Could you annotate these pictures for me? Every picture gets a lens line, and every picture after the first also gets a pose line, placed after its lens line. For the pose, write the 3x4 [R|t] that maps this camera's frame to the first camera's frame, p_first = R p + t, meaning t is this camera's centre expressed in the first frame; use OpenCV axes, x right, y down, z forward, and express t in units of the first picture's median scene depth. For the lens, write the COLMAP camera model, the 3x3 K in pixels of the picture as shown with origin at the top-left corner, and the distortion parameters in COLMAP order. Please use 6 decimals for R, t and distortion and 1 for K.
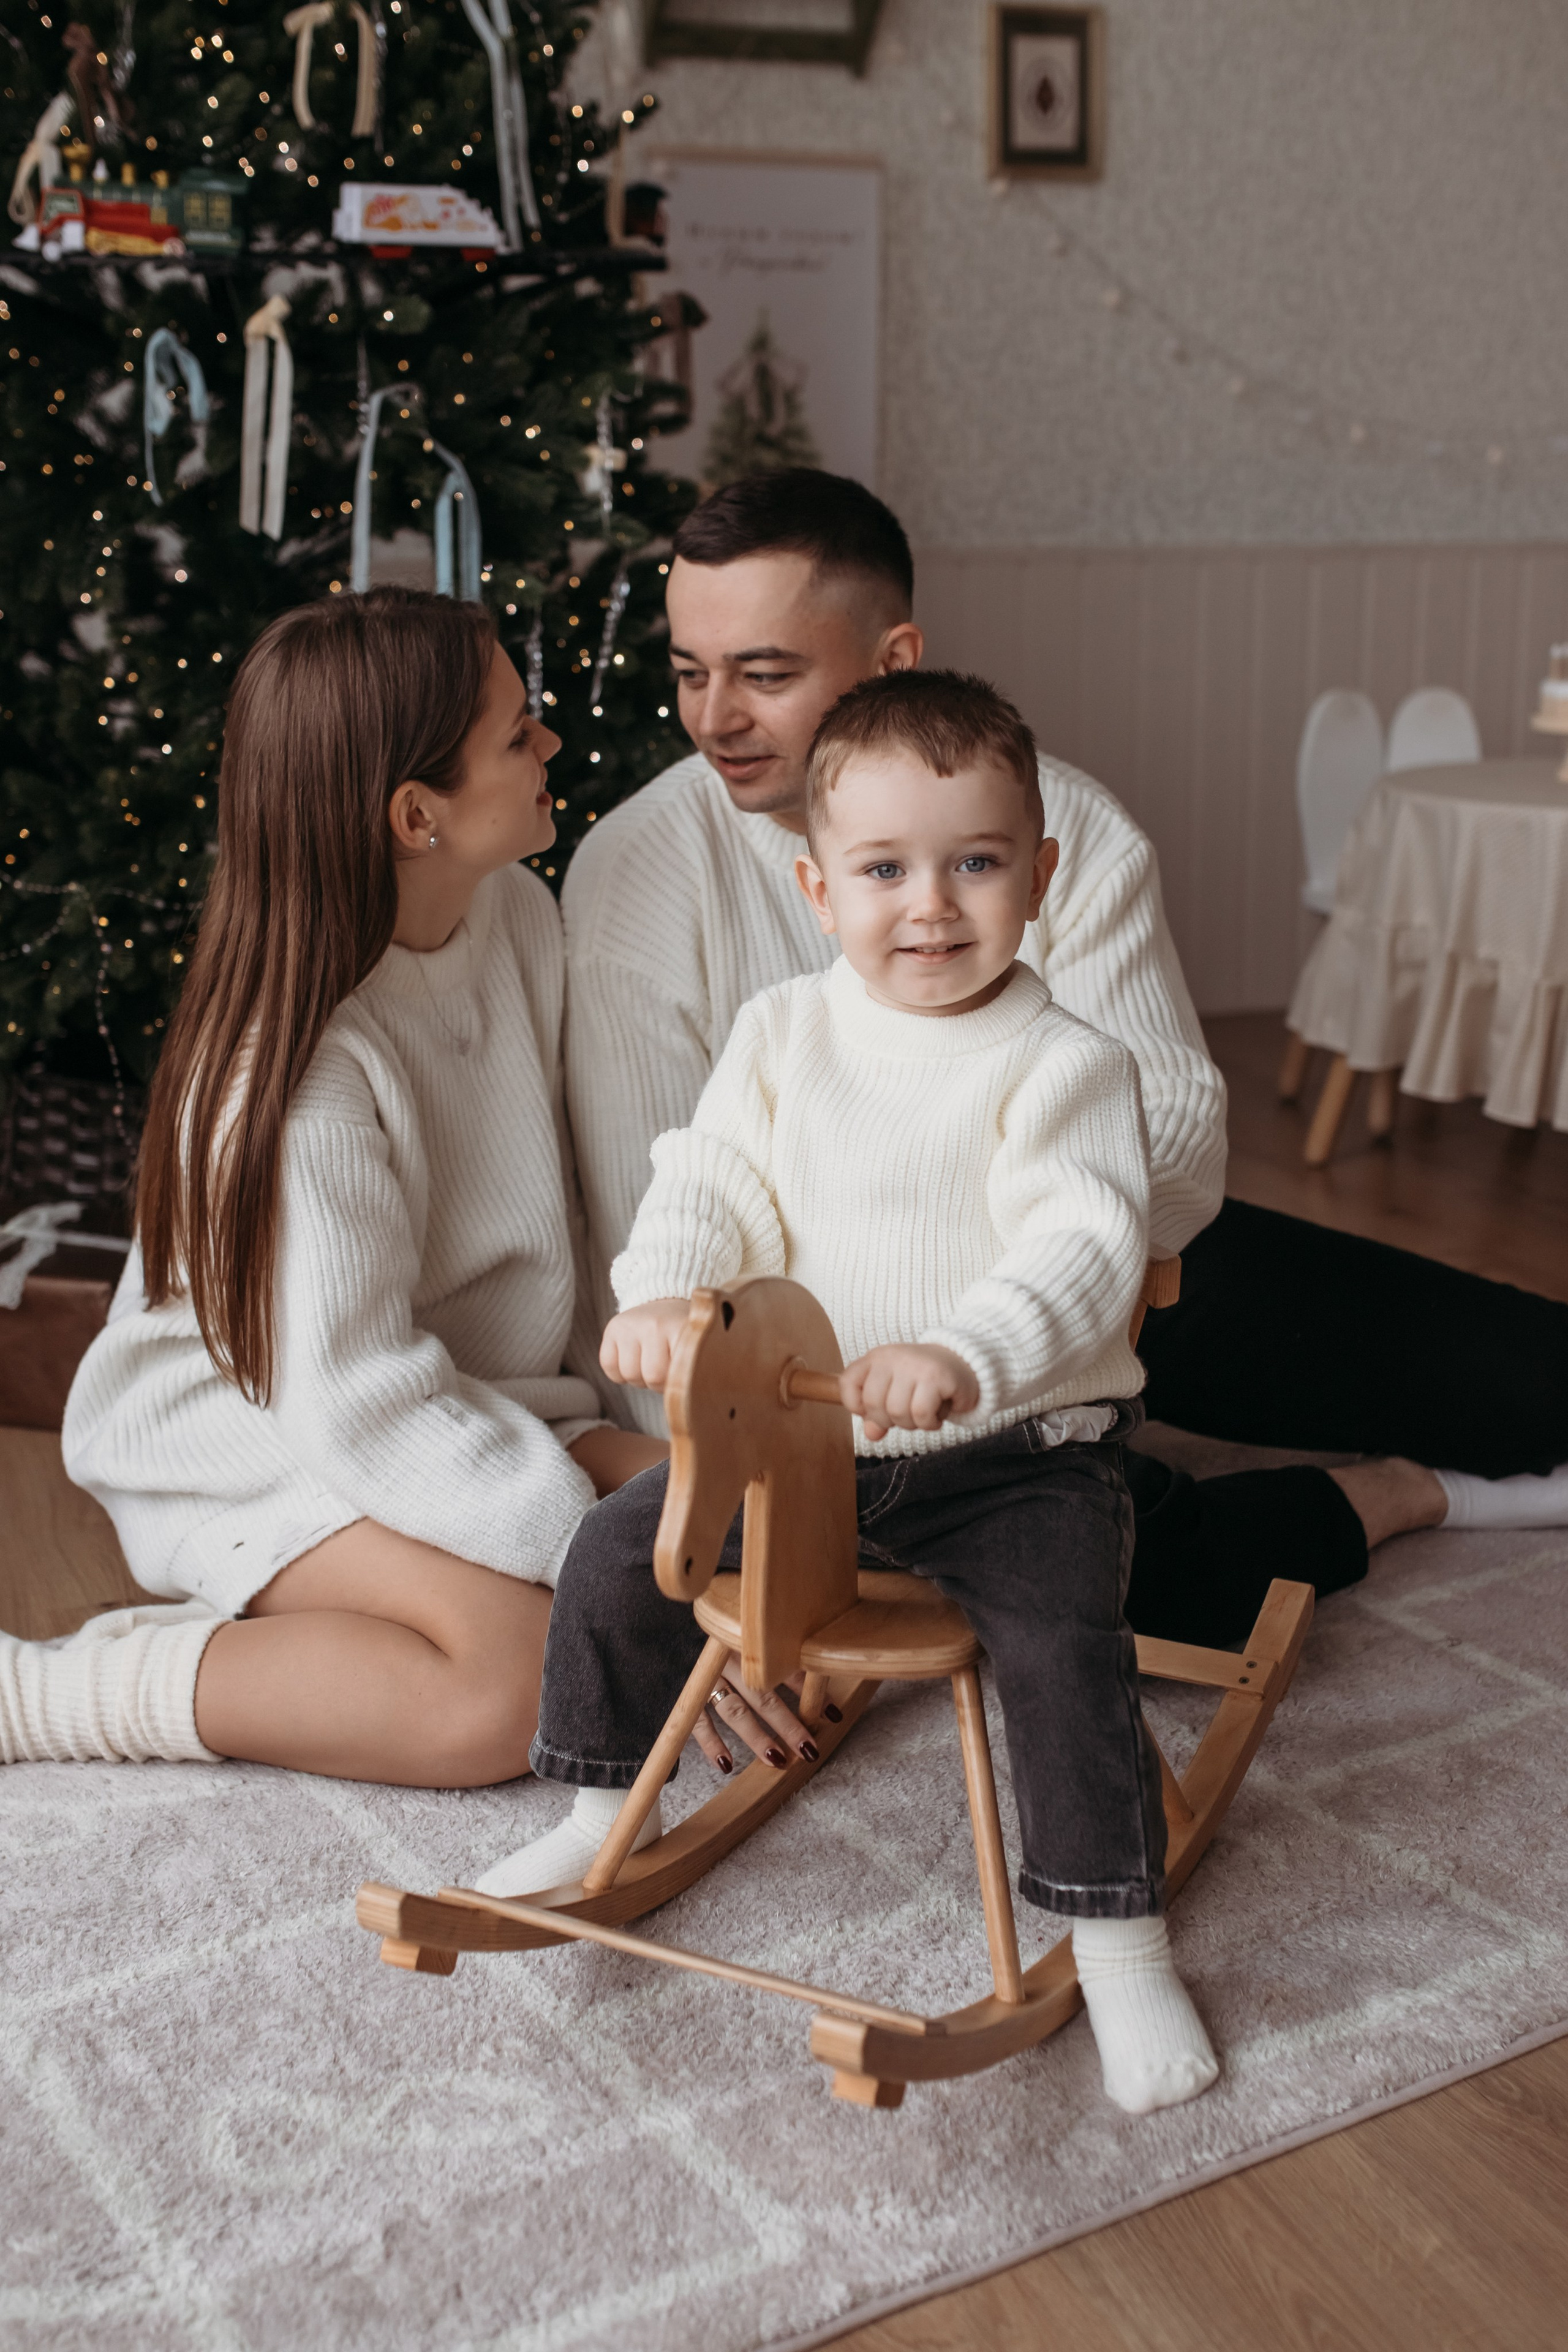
lens RADIAL K [[2815.5, 0, 792.7], [0, 2815.5, 1193.6], [0, 0, 1]] dist [-0.086657, 0.156045]
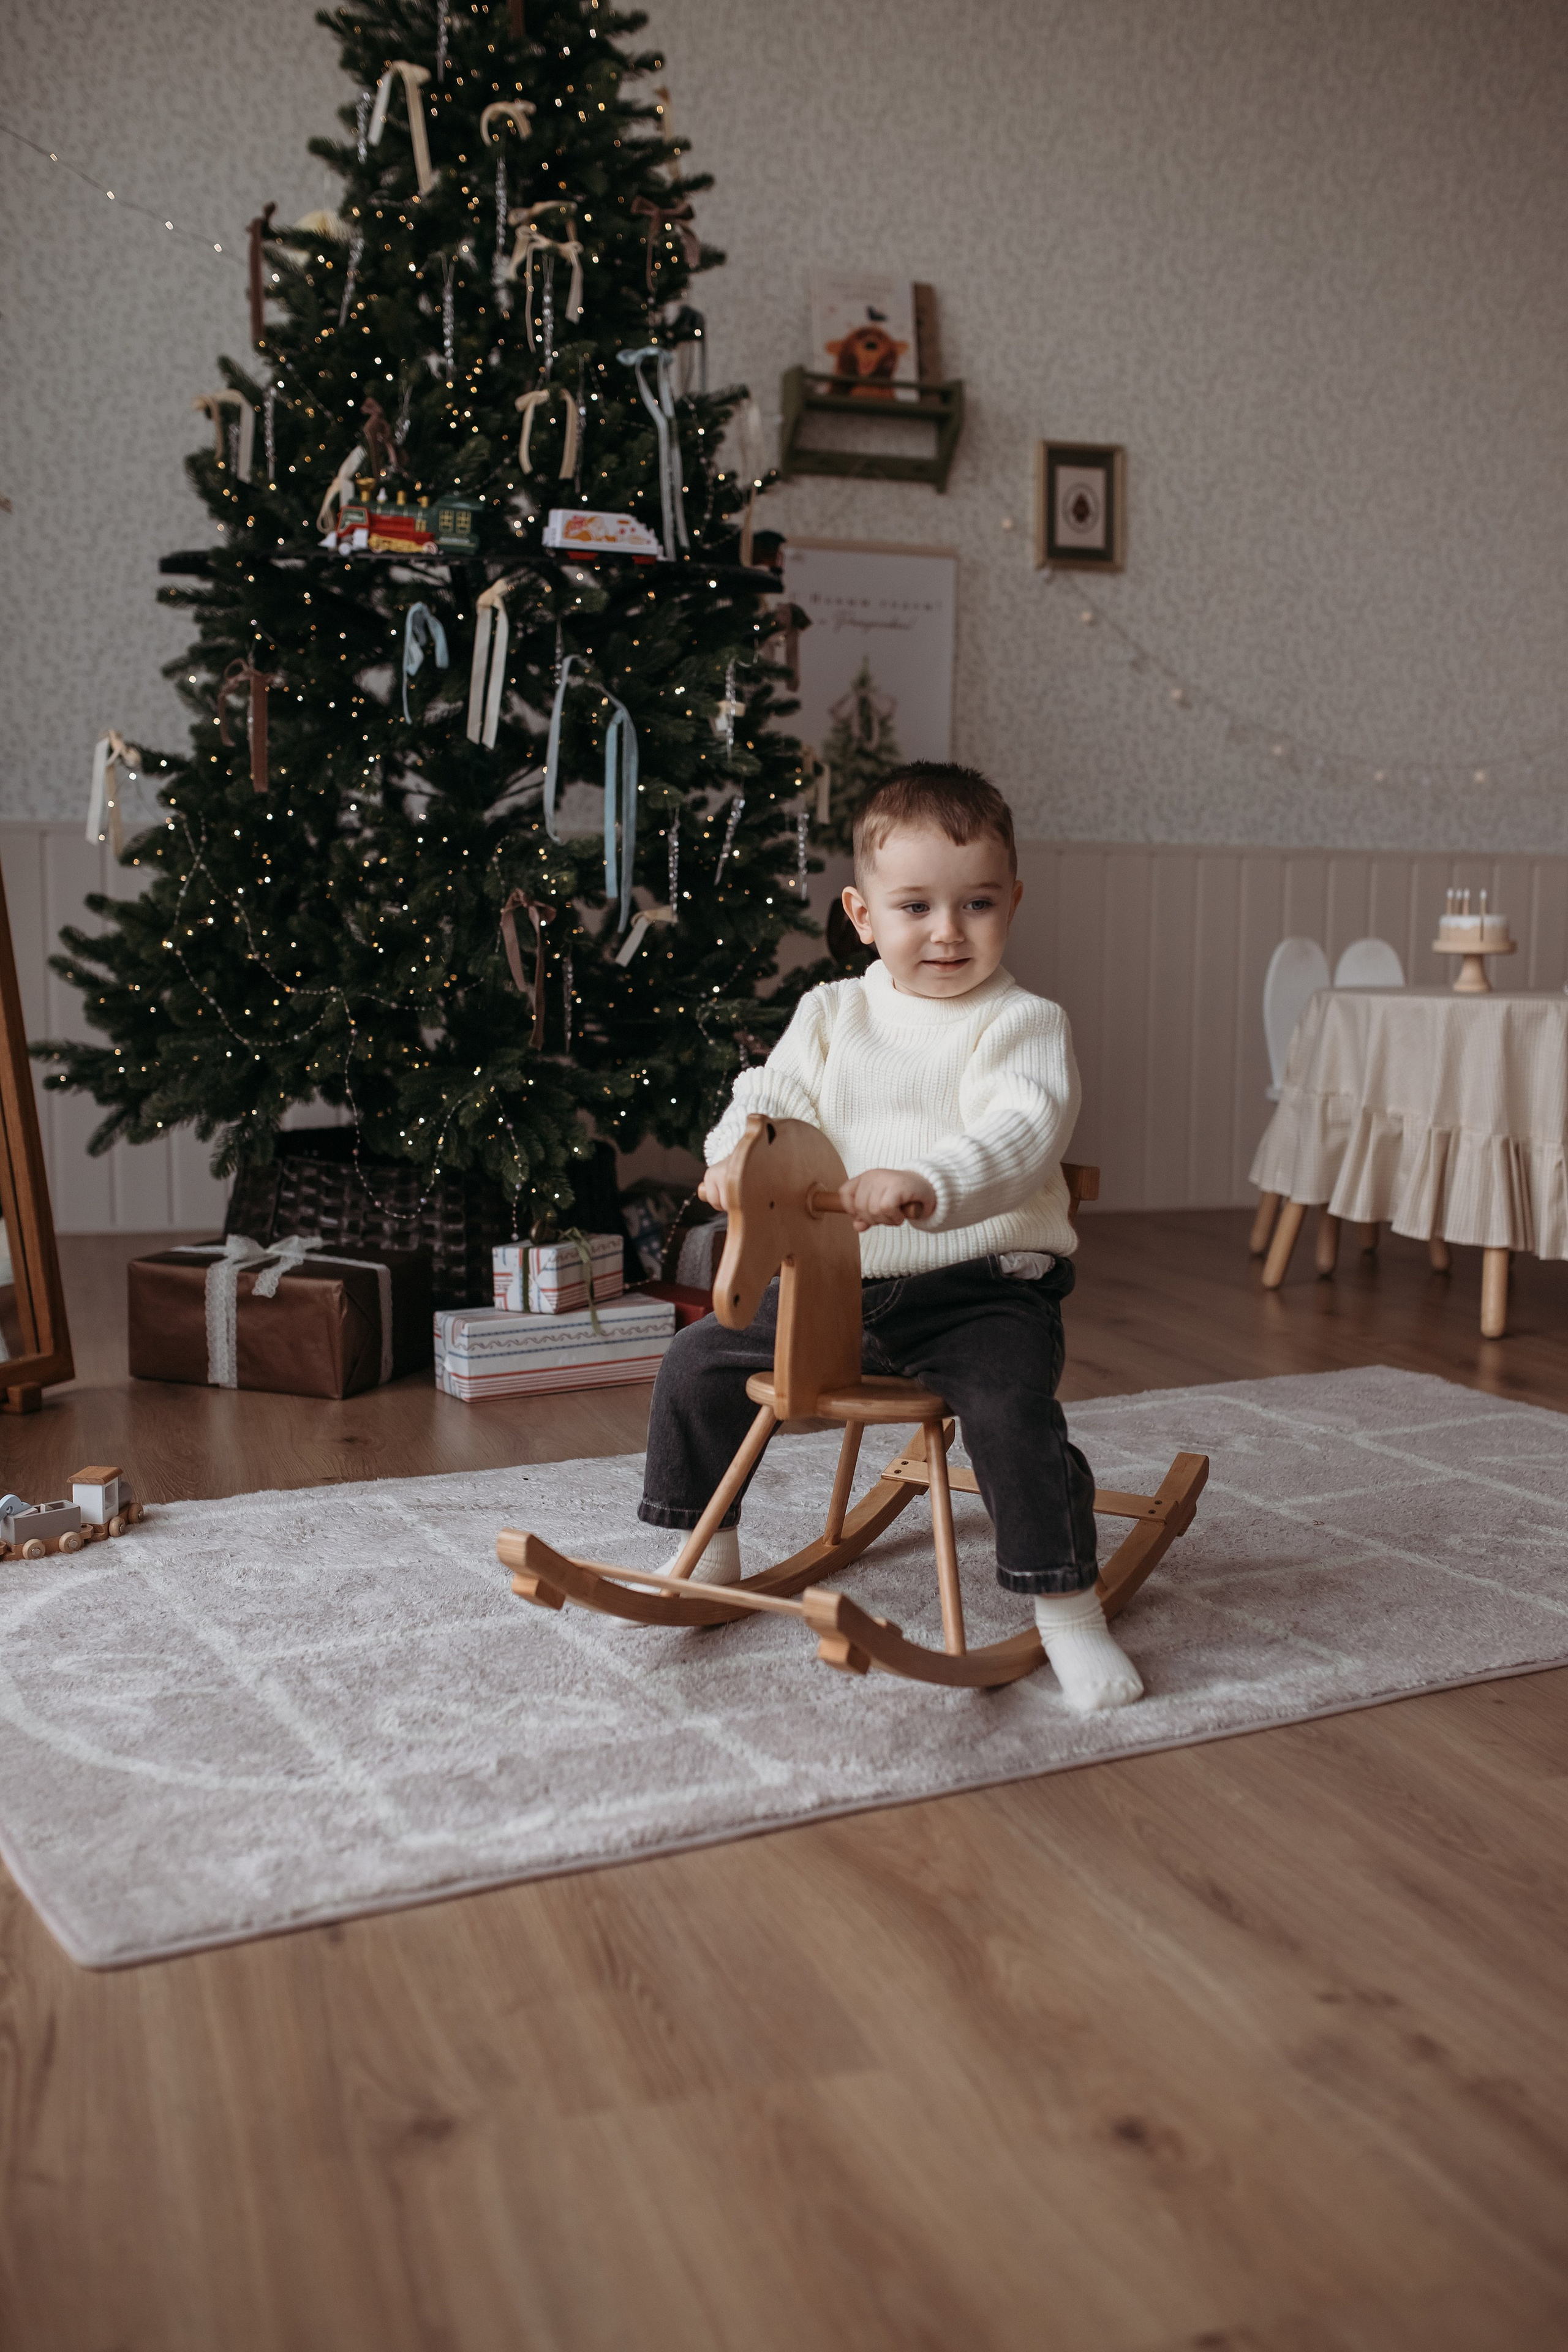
lens RADIAL K [[2380.3, 0, 815.5], [0, 2380.3, 1137.3], [0, 0, 1]] dist [-0.068811, 0.108755]
pose [[0.998687, 0.023539, -0.045506, 0.036259], [-0.030253, 0.987763, -0.153001, 0.135640], [0.041347, 0.154176, 0.987178, -0.137314]]
